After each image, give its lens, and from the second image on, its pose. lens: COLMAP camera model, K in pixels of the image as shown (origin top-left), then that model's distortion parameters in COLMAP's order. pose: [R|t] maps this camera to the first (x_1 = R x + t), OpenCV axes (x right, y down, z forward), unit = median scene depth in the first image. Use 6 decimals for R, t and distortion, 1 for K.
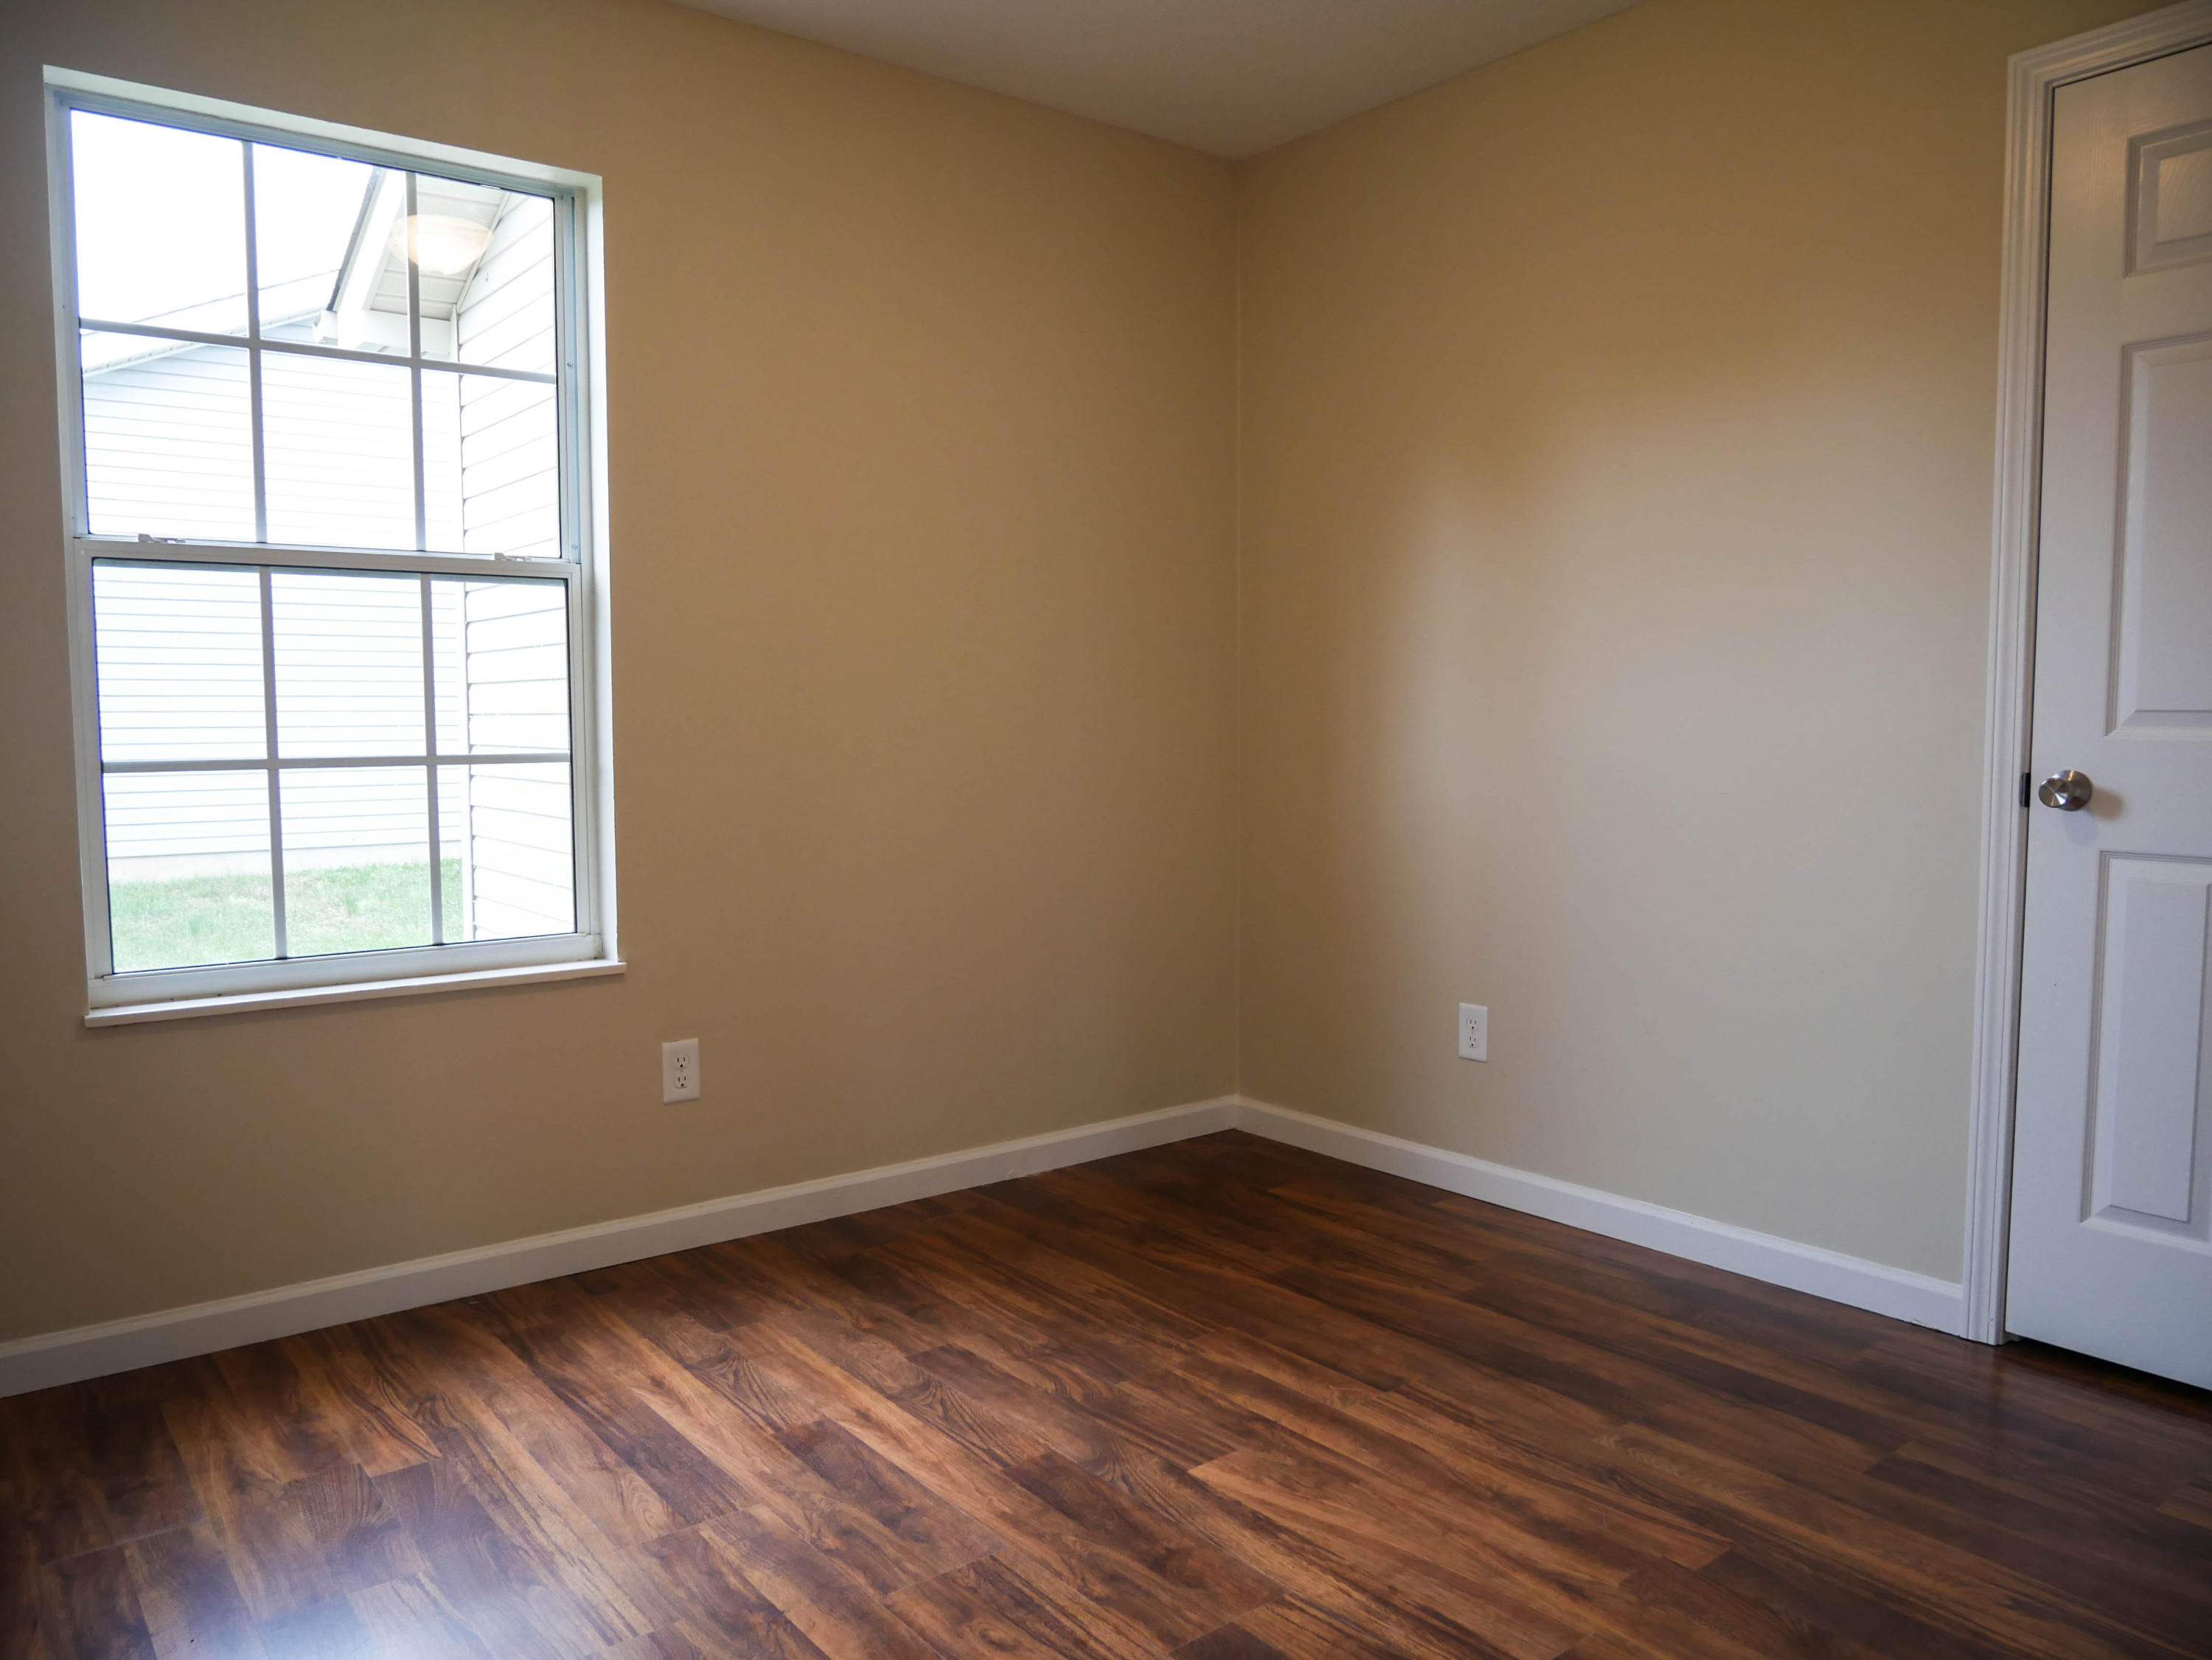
lens RADIAL K [[1596.0, 0, 1106.0], [0, 1596.0, 830.0], [0, 0, 1]] dist [-0.031060, -0.003890]
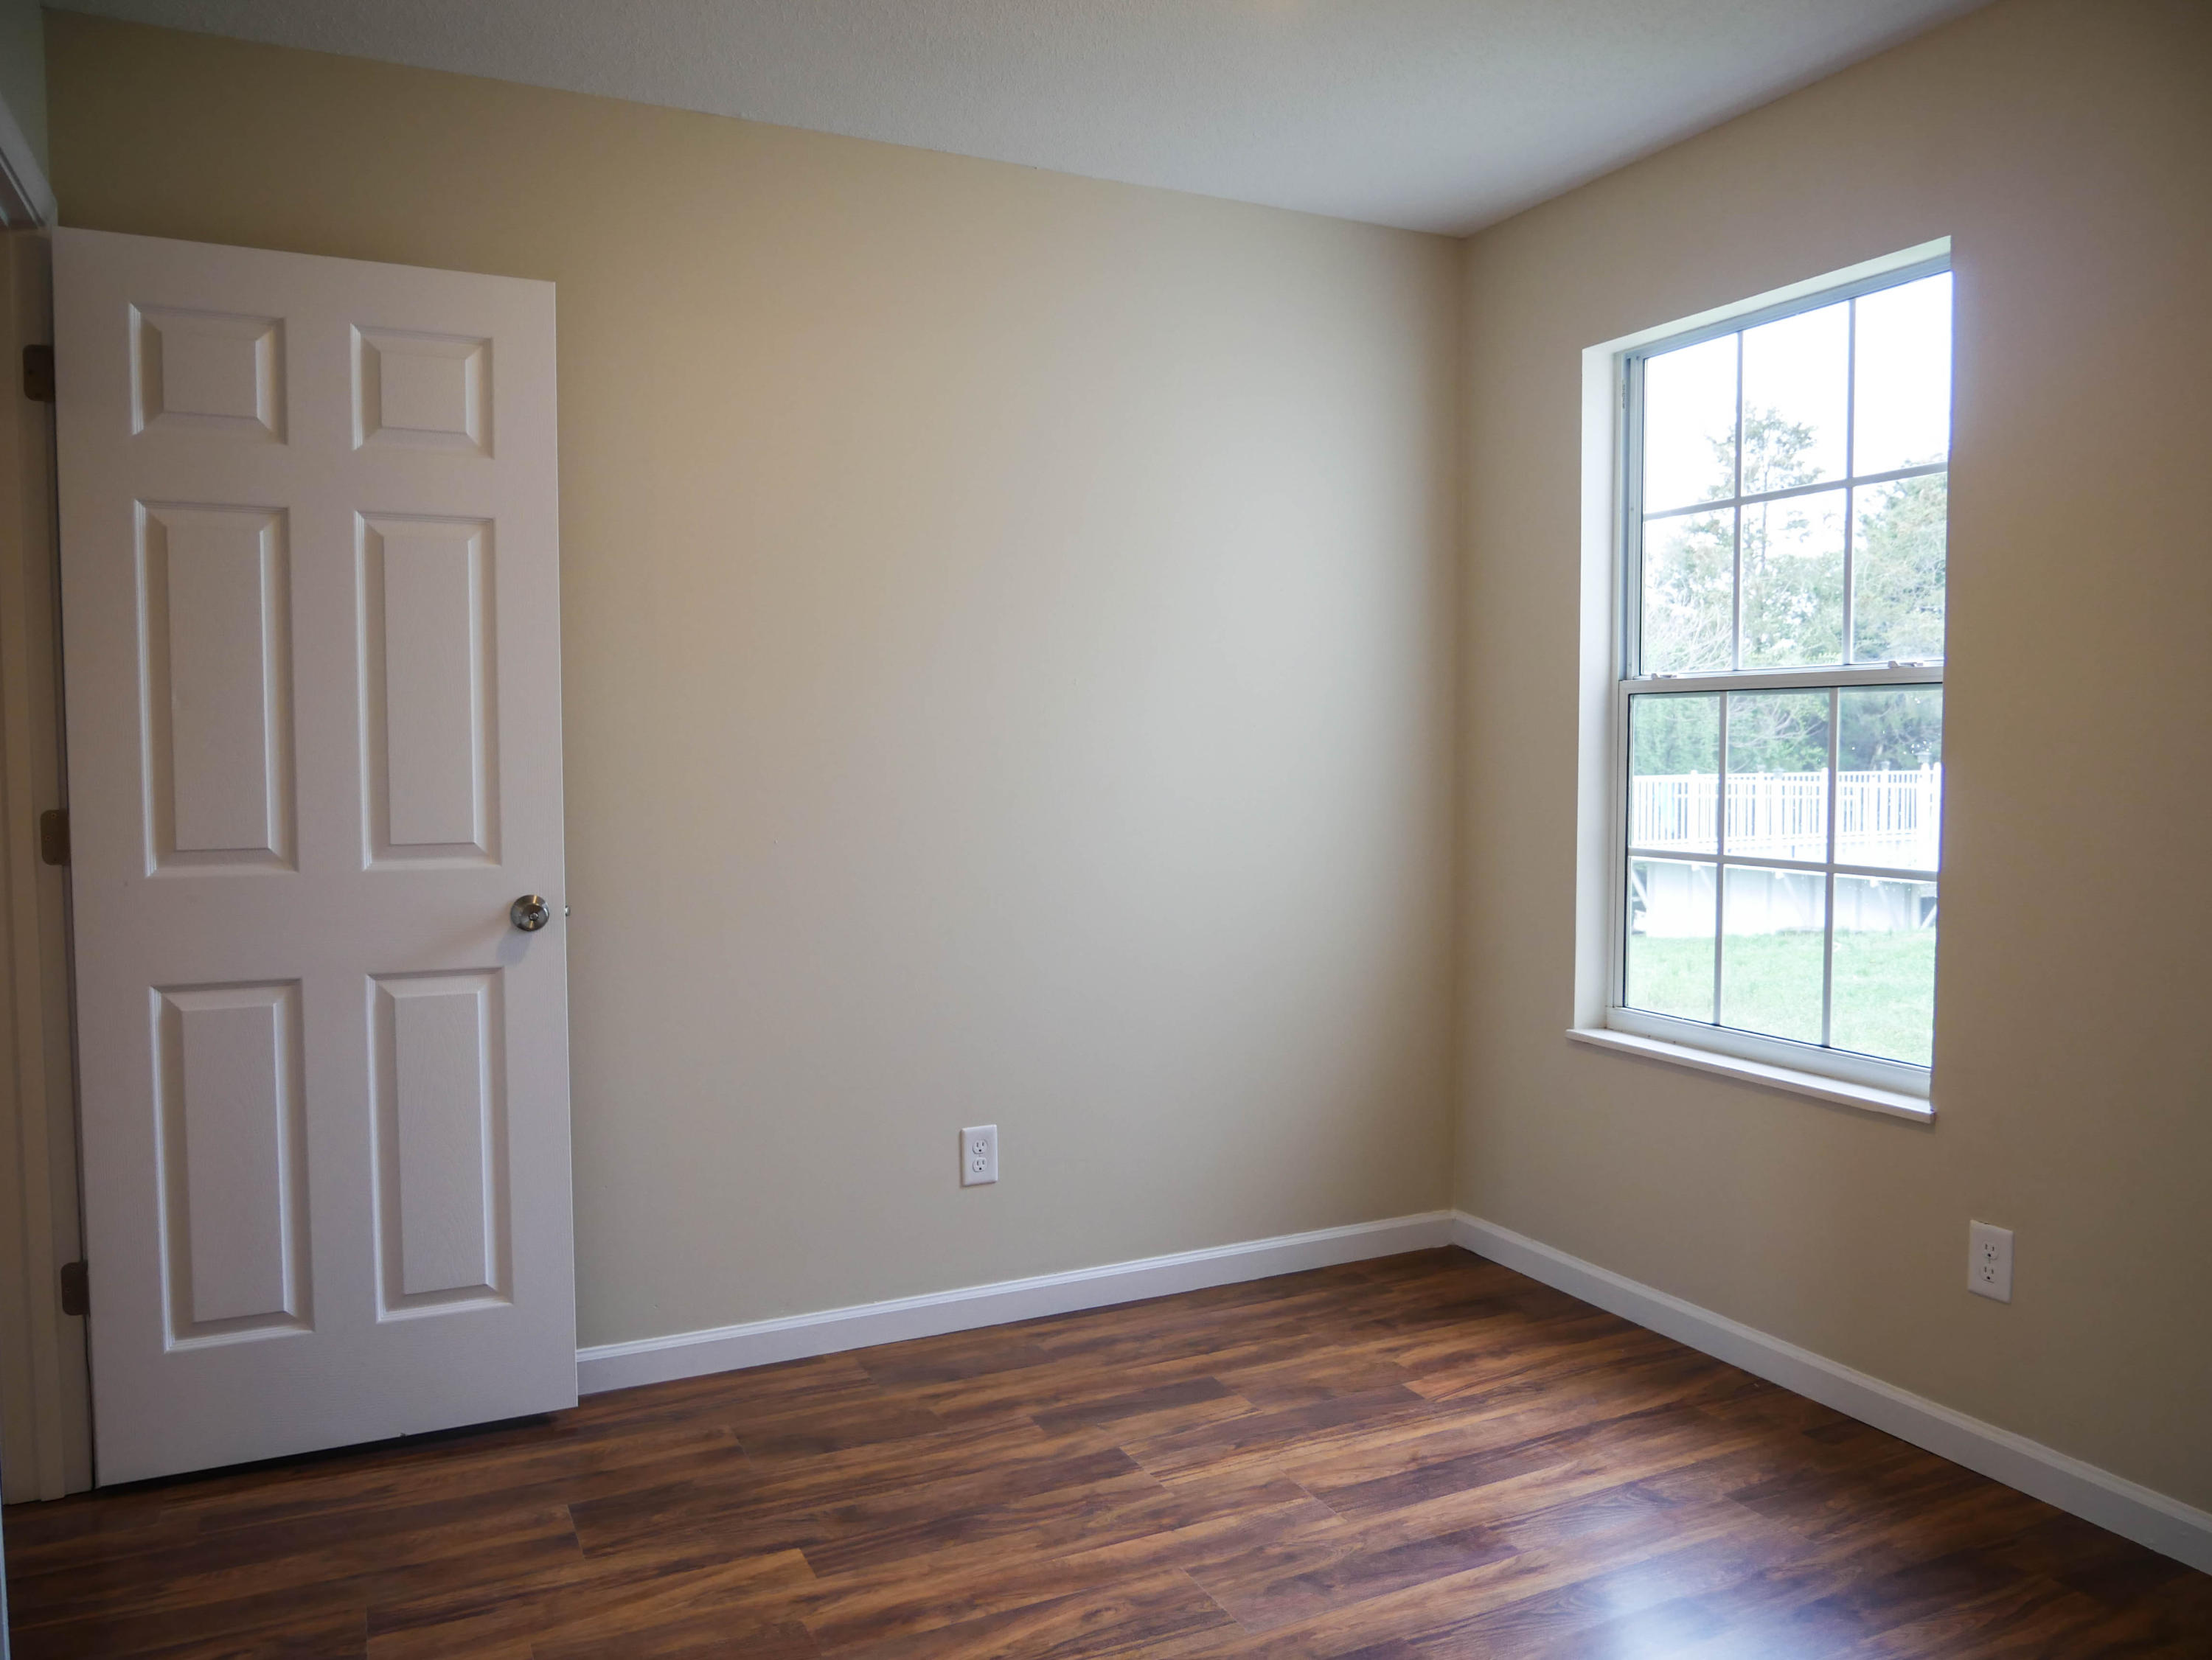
lens RADIAL K [[1592.2, 0, 1106.0], [0, 1592.2, 830.0], [0, 0, 1]] dist [-0.052933, 0.028513]
pose [[-0.214871, 0.054763, -0.975106, 0.809310], [-0.068141, 0.995153, 0.070904, -0.130895], [0.974262, 0.081680, -0.210098, 0.908270]]
